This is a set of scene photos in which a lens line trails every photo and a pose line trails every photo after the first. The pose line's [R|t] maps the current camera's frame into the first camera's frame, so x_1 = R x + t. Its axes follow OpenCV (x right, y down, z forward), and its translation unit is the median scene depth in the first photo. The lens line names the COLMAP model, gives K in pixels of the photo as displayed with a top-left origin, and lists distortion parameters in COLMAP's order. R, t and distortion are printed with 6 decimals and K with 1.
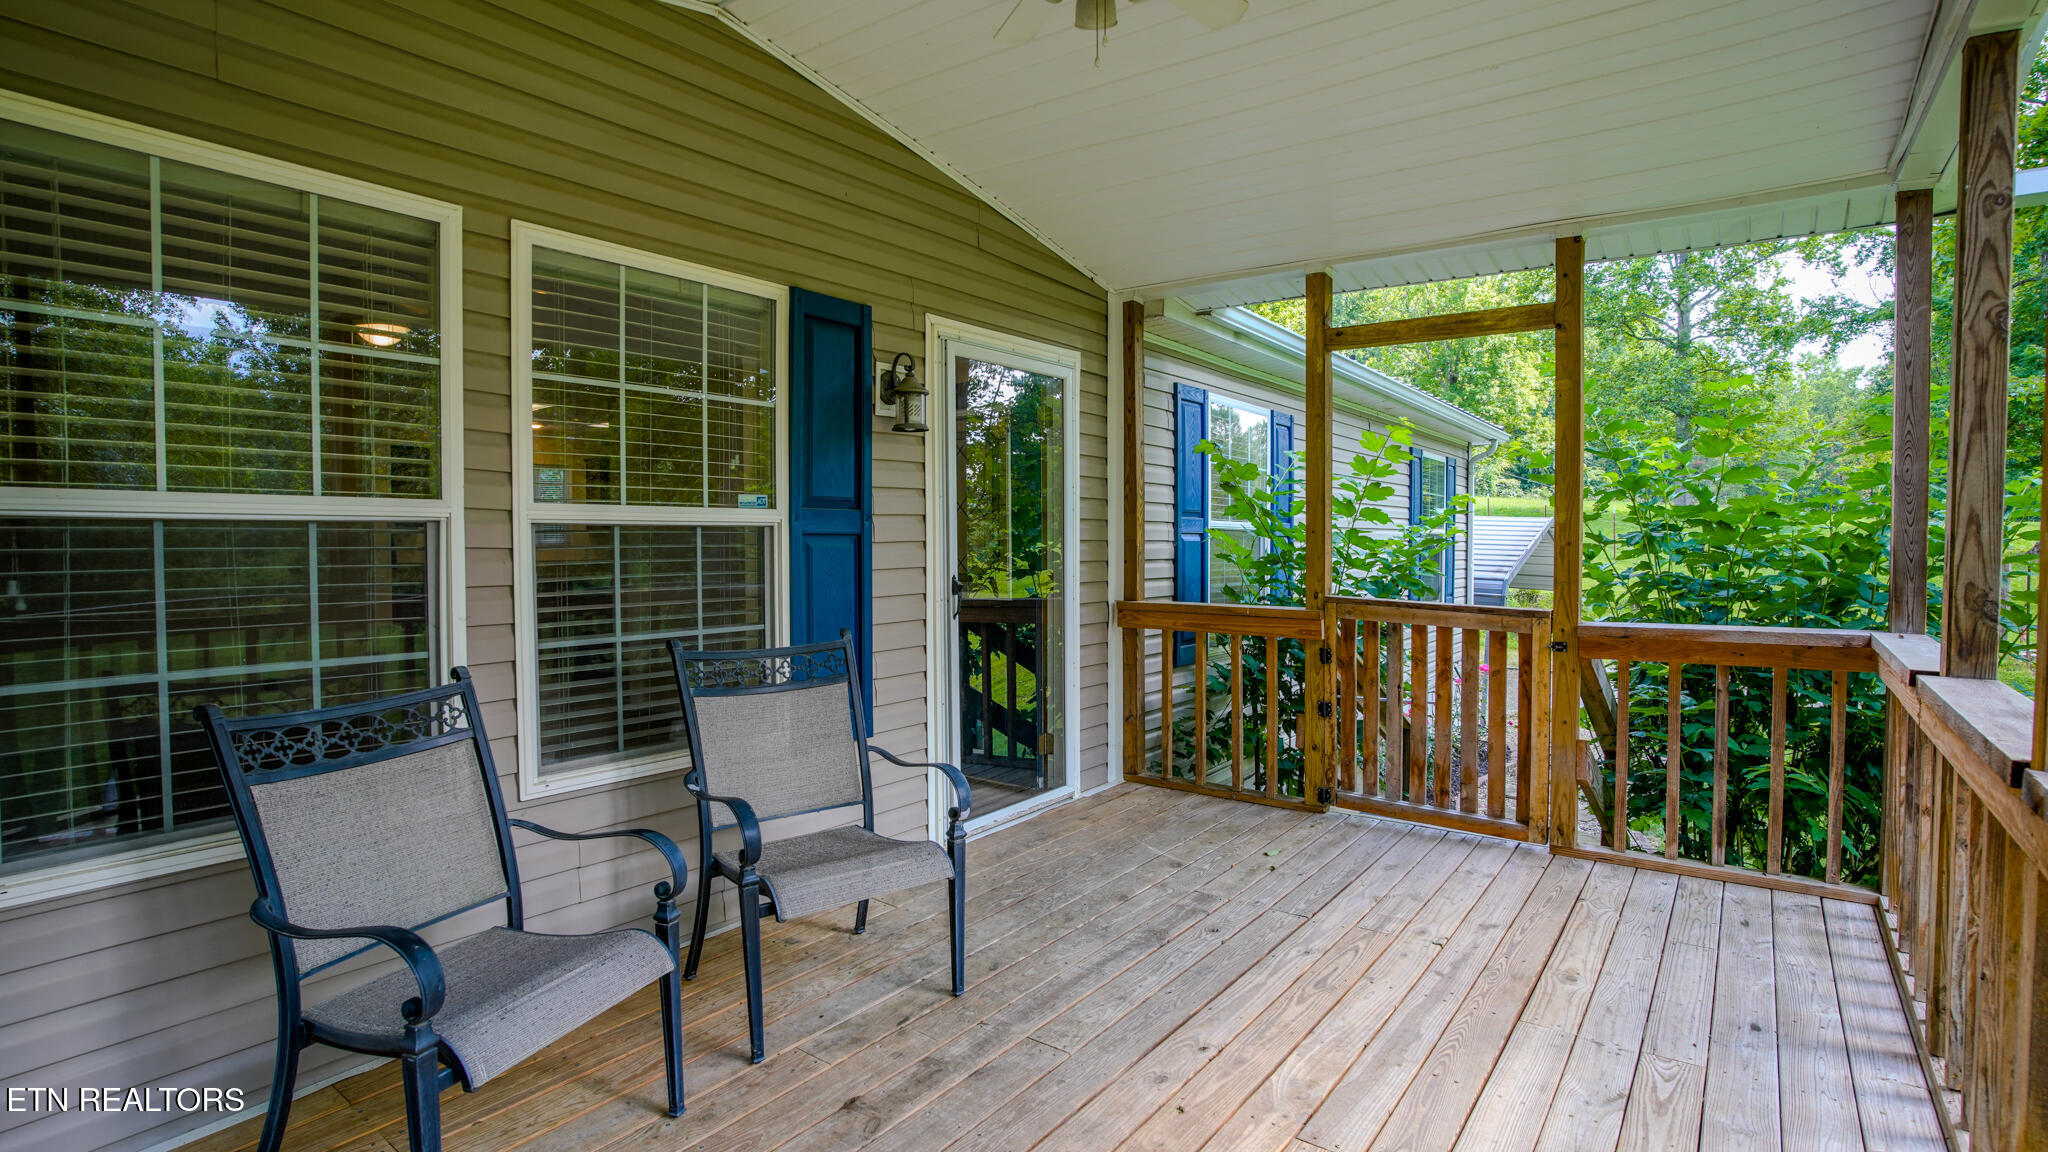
lens RADIAL K [[1004.0, 0, 1032.9], [0, 1004.0, 567.2], [0, 0, 1]] dist [-0.052026, 0.016227]
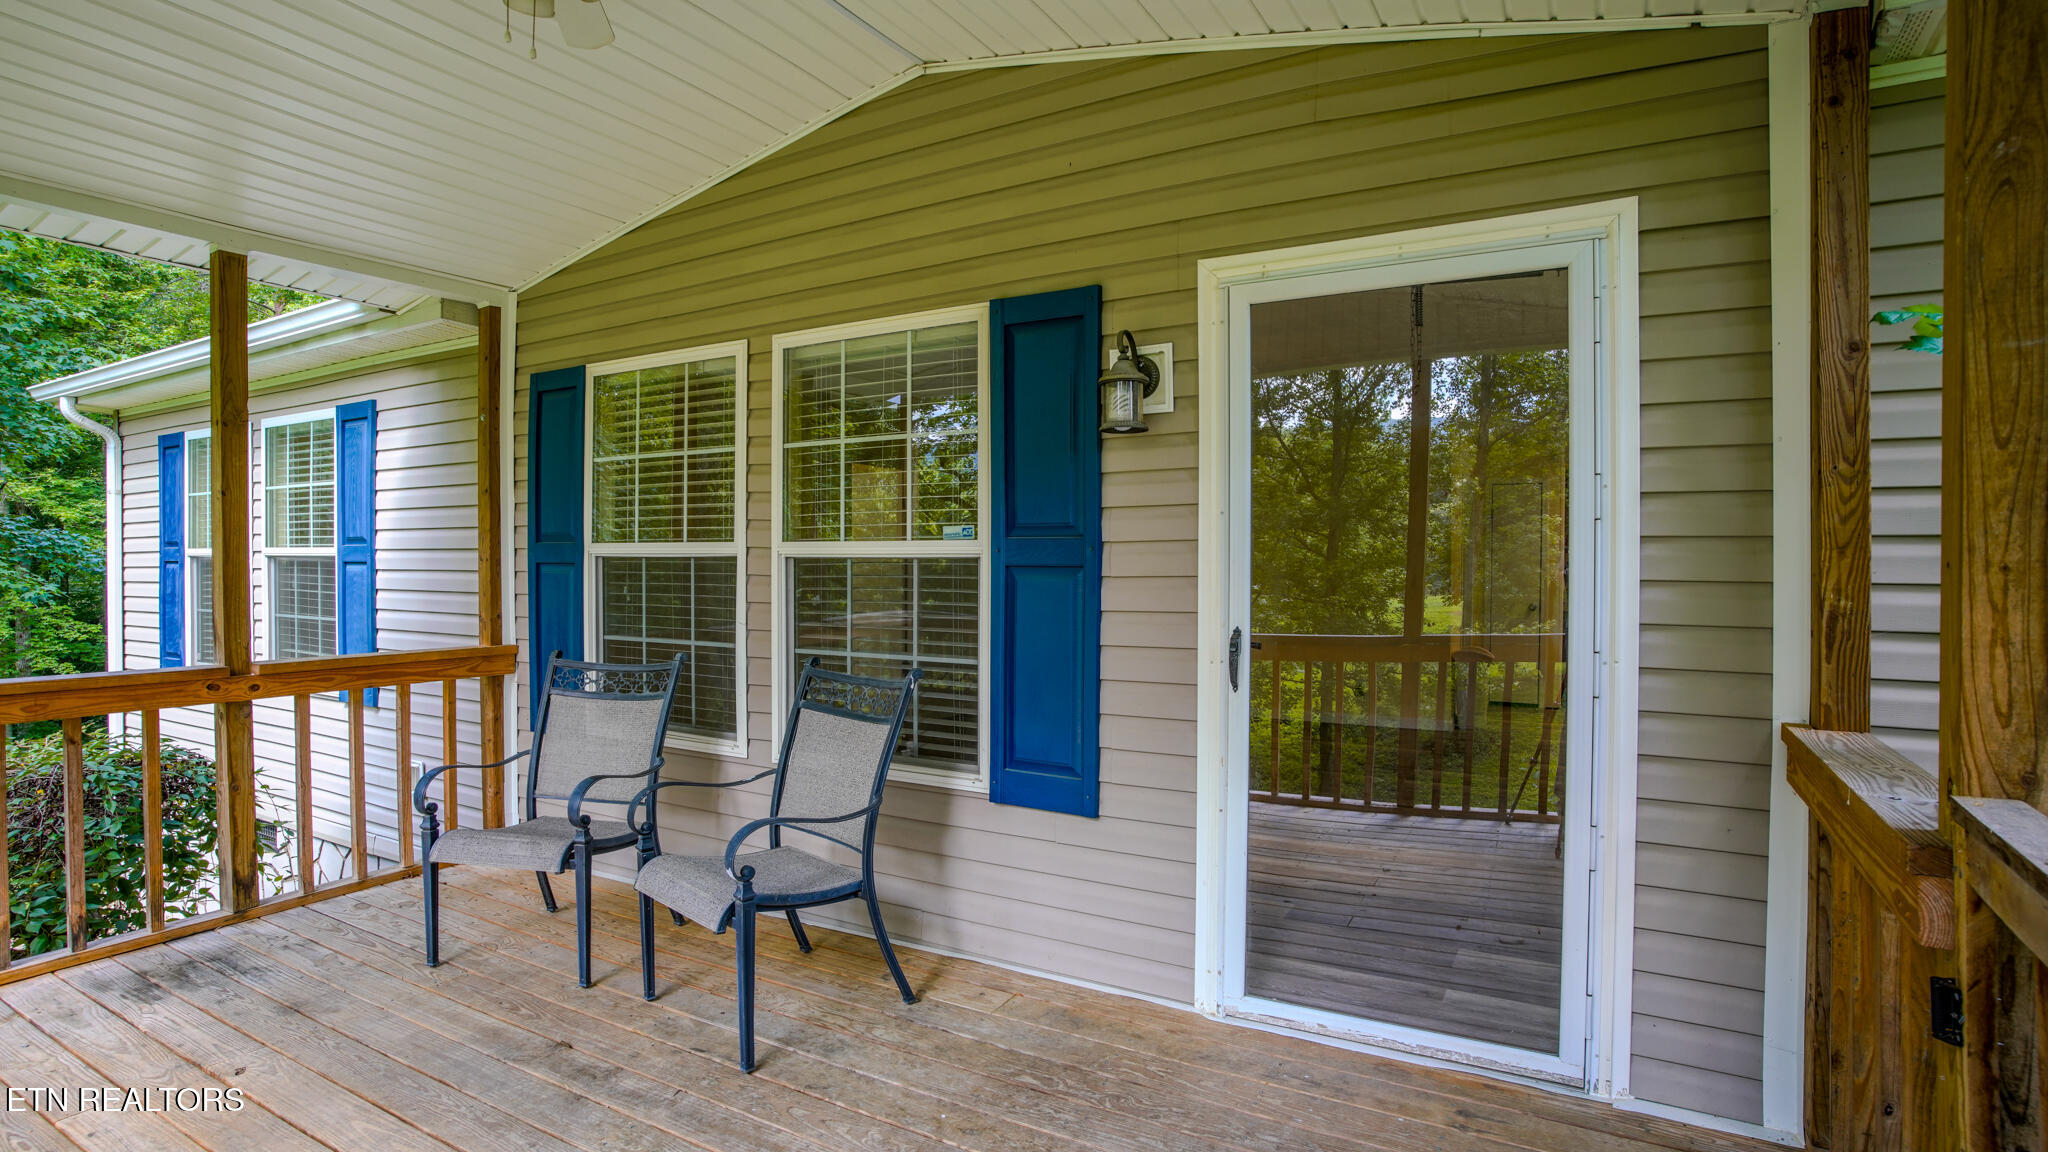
lens RADIAL K [[1004.0, 0, 1028.5], [0, 1004.0, 582.1], [0, 0, 1]] dist [-0.052026, 0.016227]
pose [[0.117084, 0.013531, -0.993030, 0.736644], [-0.036866, 0.999277, 0.009270, -0.029856], [0.992438, 0.035524, 0.117498, 0.987755]]
